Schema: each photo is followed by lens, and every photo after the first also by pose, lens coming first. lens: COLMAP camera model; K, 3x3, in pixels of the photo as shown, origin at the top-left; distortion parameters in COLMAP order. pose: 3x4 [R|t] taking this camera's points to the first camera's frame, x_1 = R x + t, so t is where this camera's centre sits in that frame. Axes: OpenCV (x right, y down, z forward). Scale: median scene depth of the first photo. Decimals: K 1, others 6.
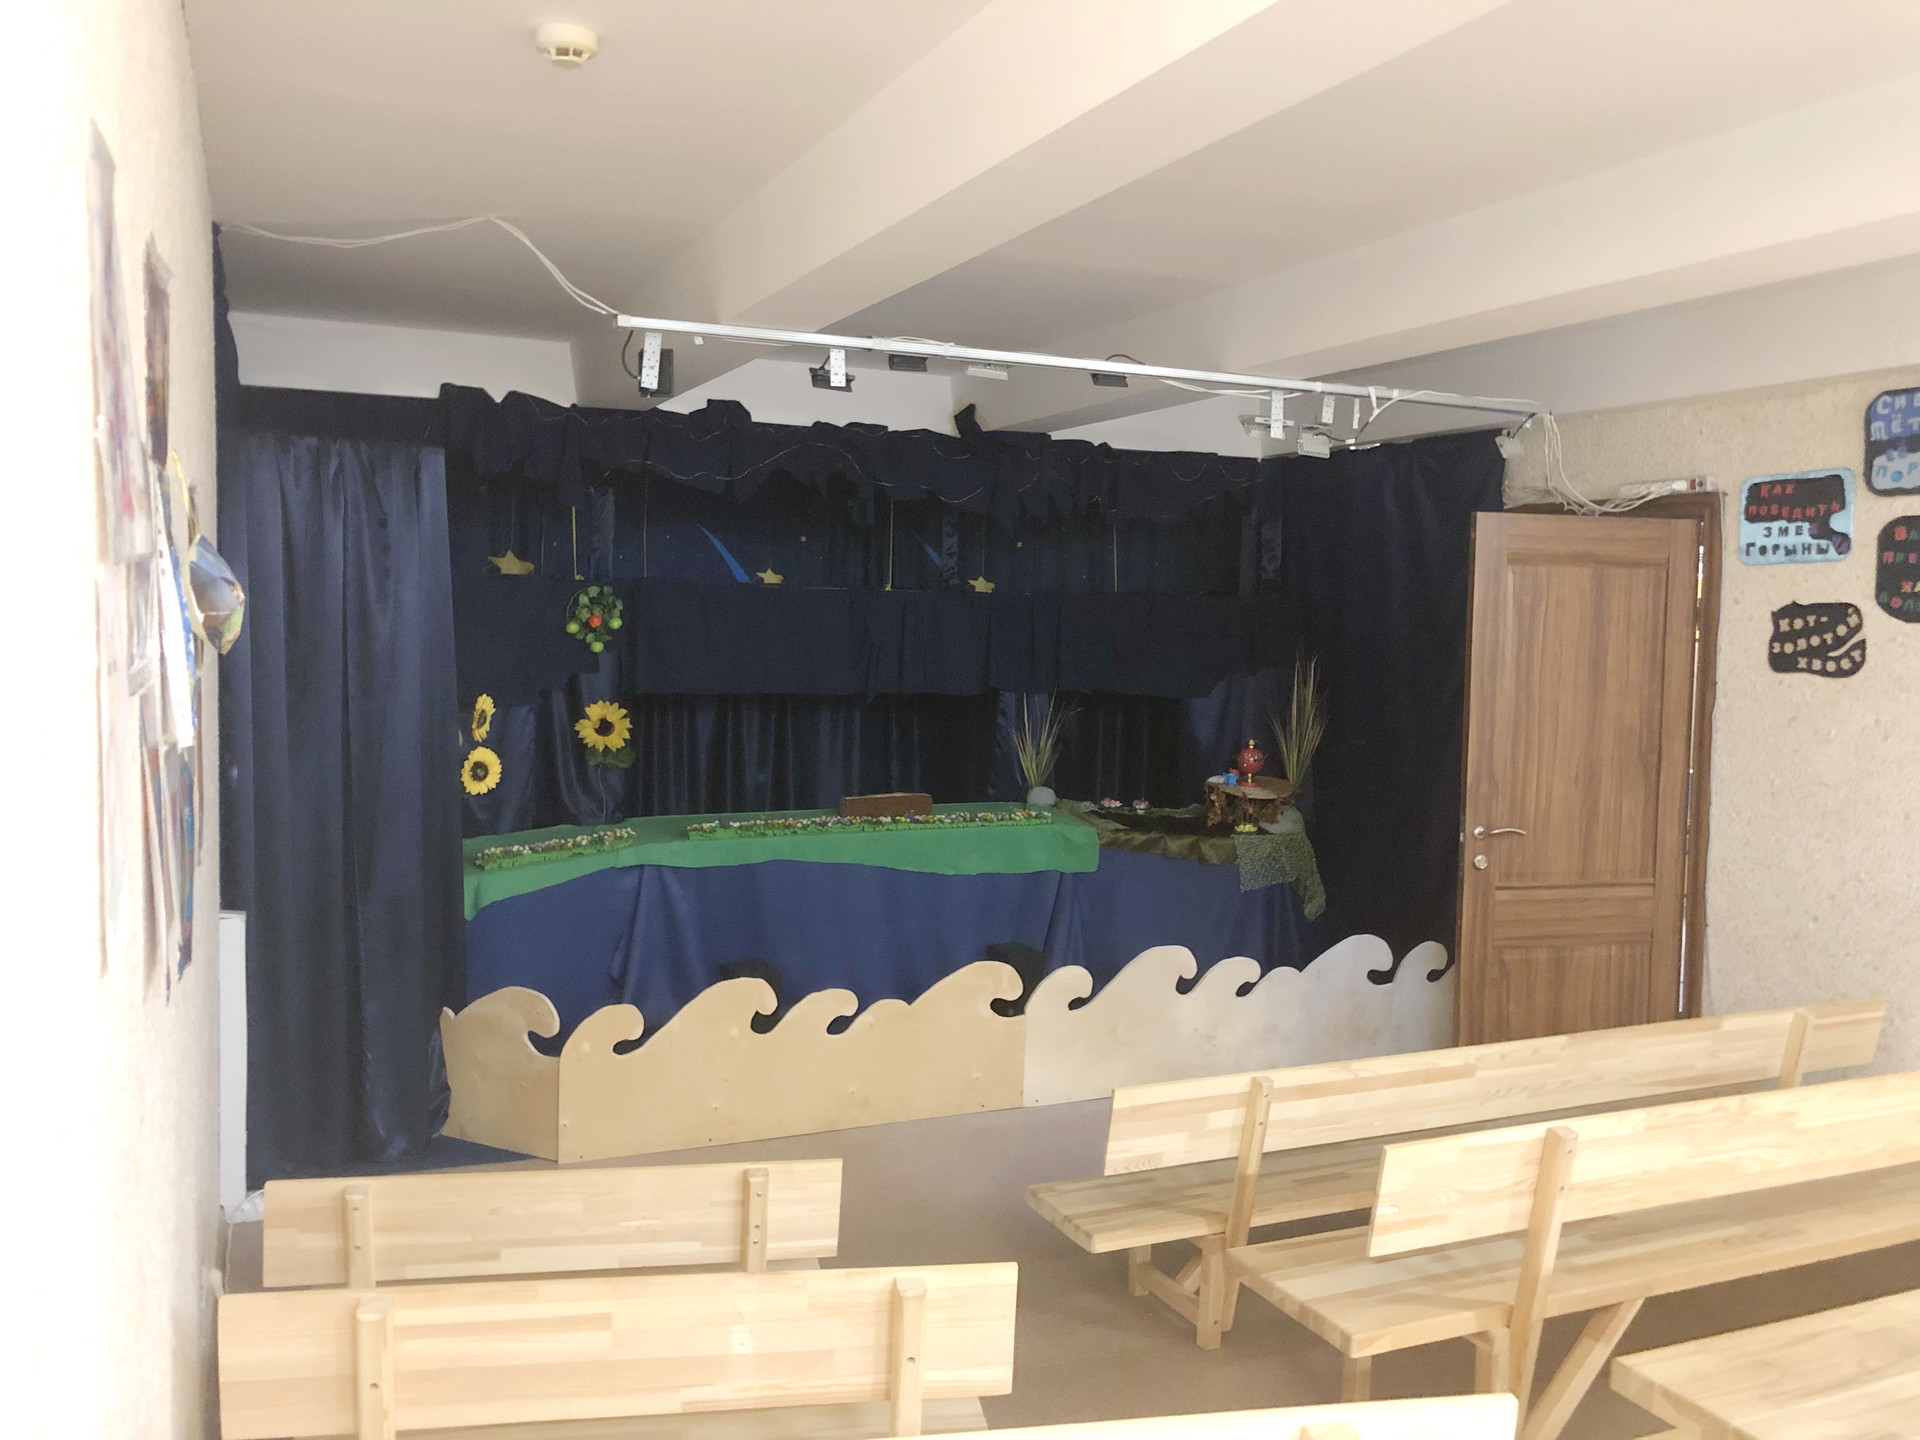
lens RADIAL K [[1558.4, 0, 961.4], [0, 1558.4, 710.2], [0, 0, 1]] dist [0.059152, -0.059520]
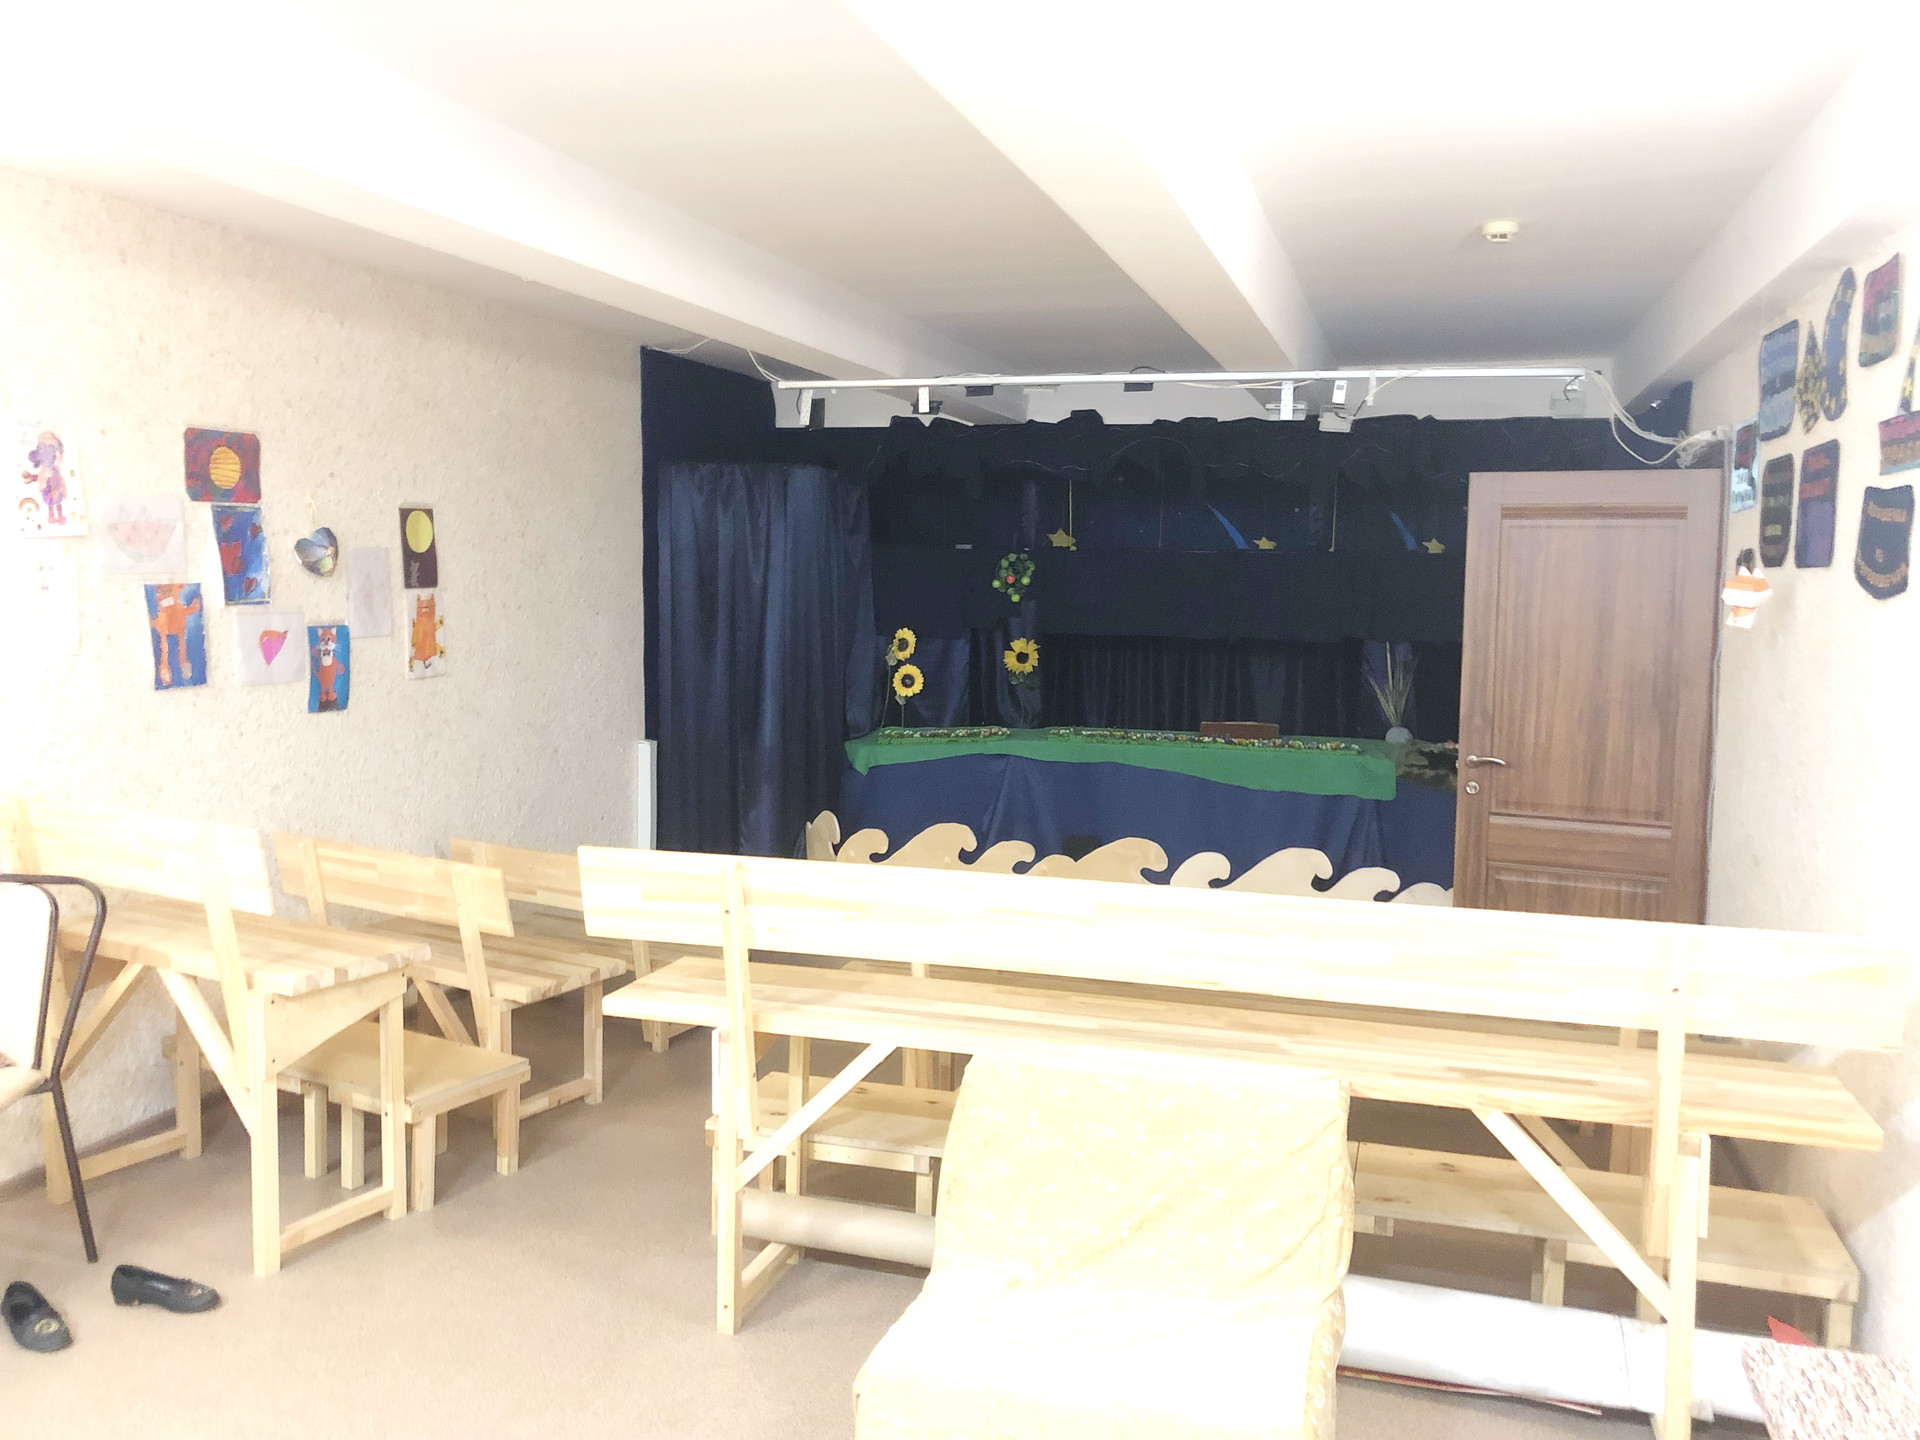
lens RADIAL K [[1558.4, 0, 954.1], [0, 1558.4, 728.3], [0, 0, 1]] dist [0.059152, -0.059520]
pose [[0.754215, 0.058696, -0.653999, 0.678091], [-0.041455, 0.998266, 0.041787, 0.020266], [0.655318, -0.004405, 0.755341, -0.071335]]
